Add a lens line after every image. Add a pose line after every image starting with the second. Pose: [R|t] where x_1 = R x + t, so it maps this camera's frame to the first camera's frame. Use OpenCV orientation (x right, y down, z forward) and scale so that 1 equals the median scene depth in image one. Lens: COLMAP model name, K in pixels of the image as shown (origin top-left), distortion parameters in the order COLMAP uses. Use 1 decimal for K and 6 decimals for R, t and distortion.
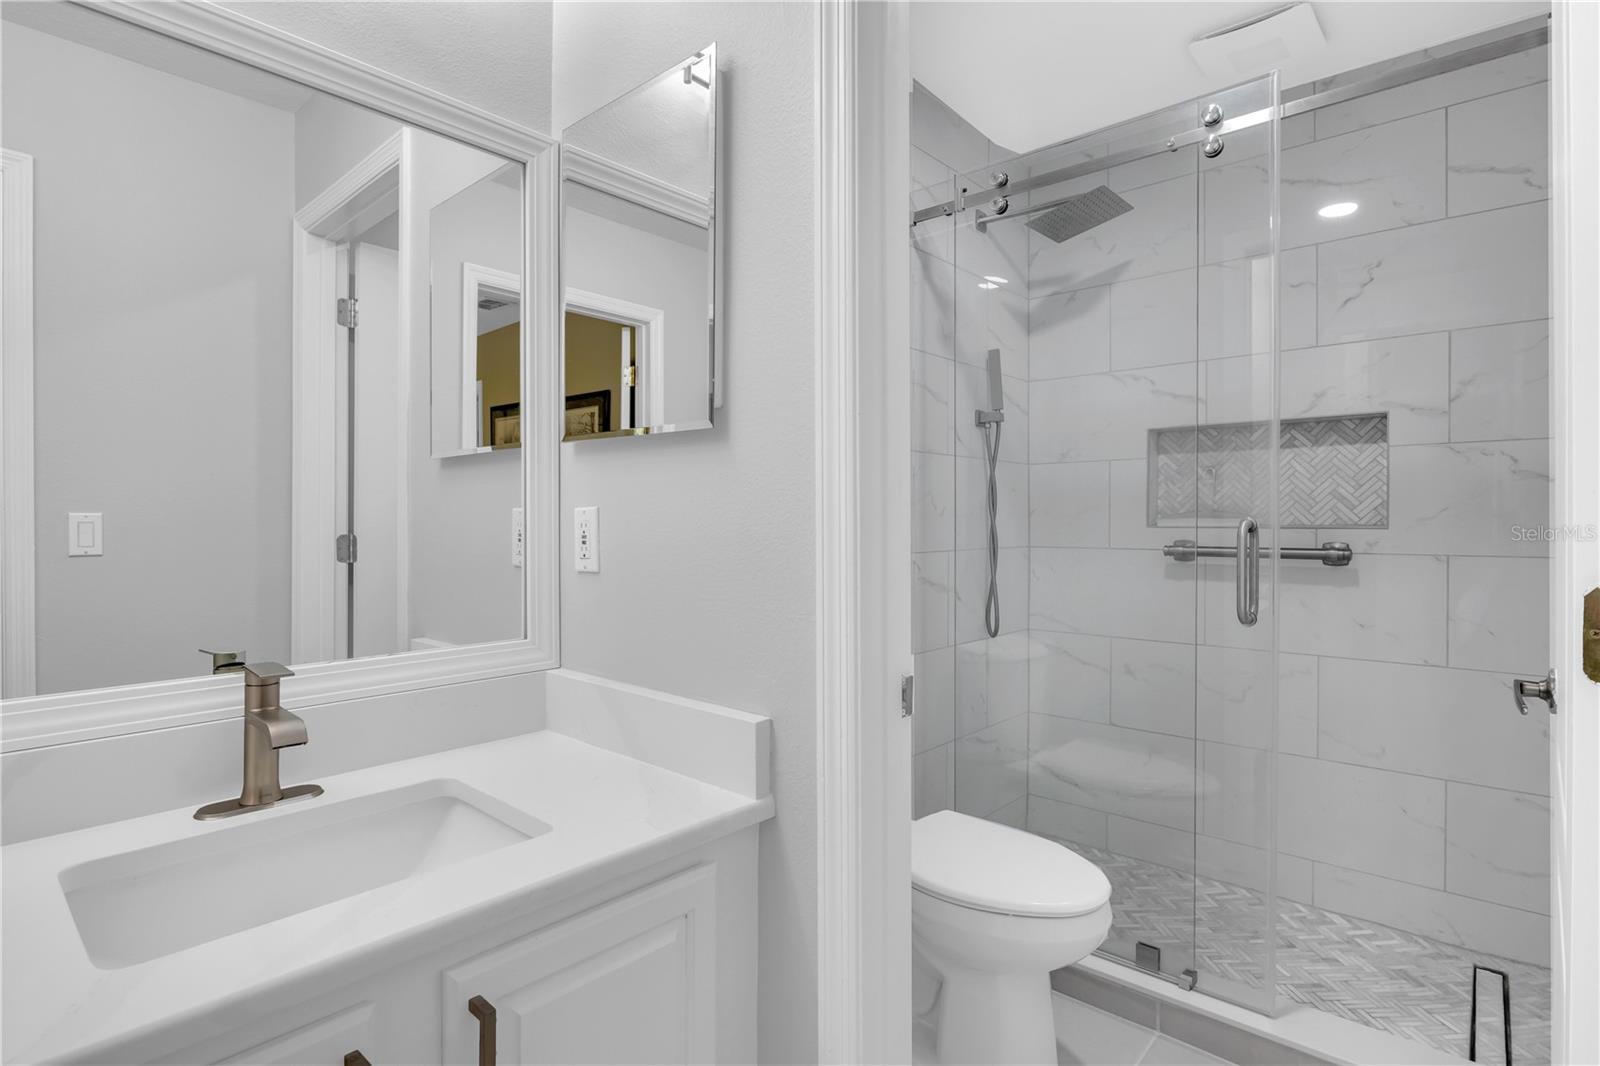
lens RADIAL K [[764.4, 0, 831.1], [0, 764.4, 531.8], [0, 0, 1]] dist [-0.004929, -0.001033]
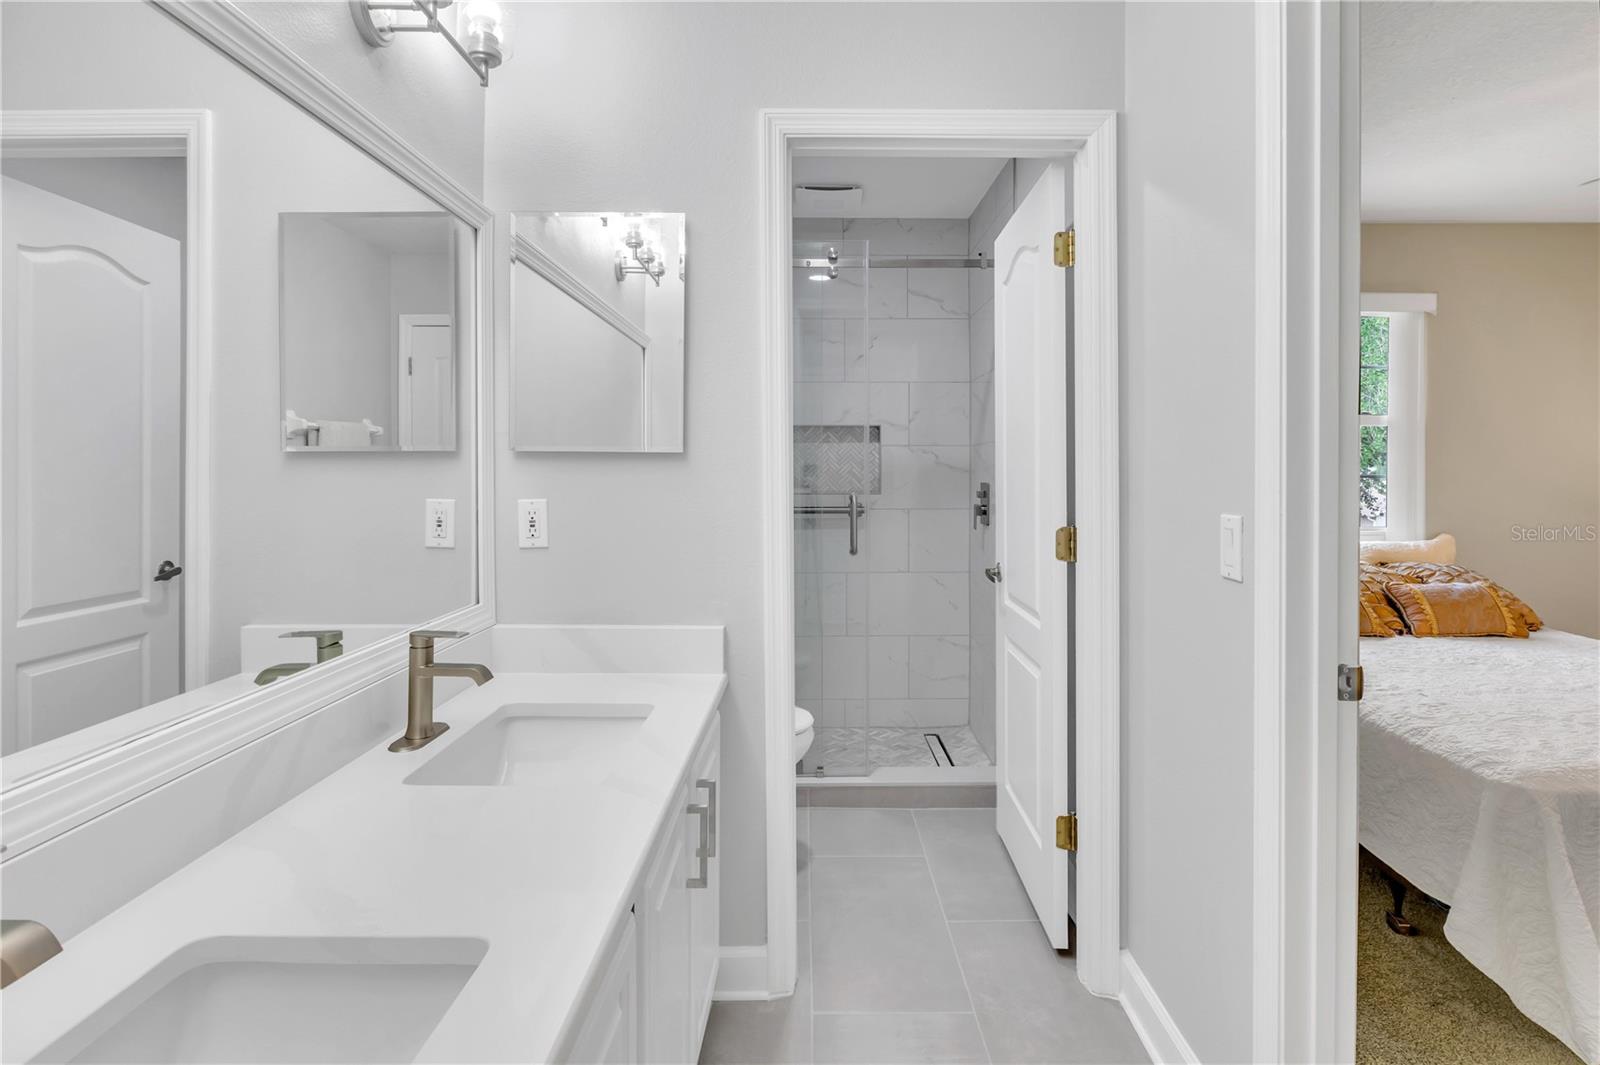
lens RADIAL K [[778.6, 0, 805.9], [0, 778.6, 482.8], [0, 0, 1]] dist [-0.003171, -0.000346]
pose [[0.761425, -0.008883, 0.648192, -0.552367], [0.006024, 0.999960, 0.006628, -0.044215], [-0.648224, -0.001142, 0.761448, -0.227883]]
